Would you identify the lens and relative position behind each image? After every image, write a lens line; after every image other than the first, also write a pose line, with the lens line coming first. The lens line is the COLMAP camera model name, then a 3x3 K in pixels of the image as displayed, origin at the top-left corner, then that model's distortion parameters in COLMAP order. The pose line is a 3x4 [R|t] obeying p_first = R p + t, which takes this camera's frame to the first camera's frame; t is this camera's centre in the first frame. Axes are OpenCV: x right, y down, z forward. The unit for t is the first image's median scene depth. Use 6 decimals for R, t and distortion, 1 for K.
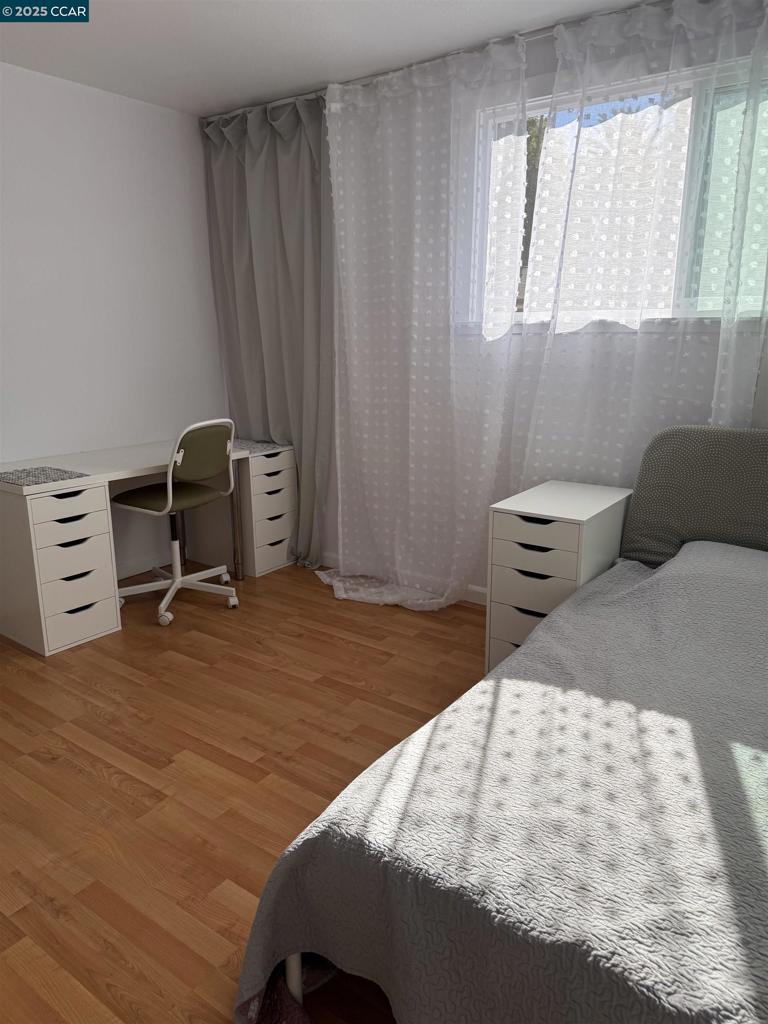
lens RADIAL K [[722.5, 0, 384.0], [0, 722.5, 512.0], [0, 0, 1]] dist [0.064506, -0.102194]
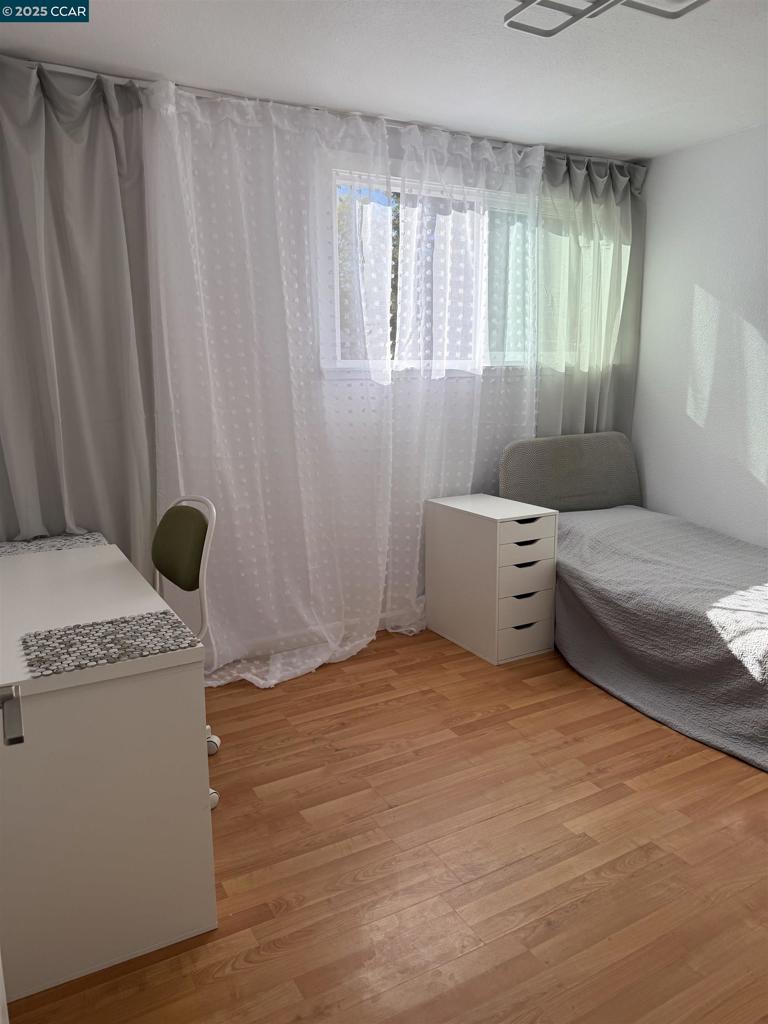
lens RADIAL K [[699.5, 0, 384.0], [0, 699.5, 512.0], [0, 0, 1]] dist [0.055266, -0.101400]
pose [[0.417676, -0.174446, 0.891692, -0.847043], [0.230399, 0.969654, 0.081777, -0.139494], [-0.878899, 0.171289, 0.445193, 0.576148]]
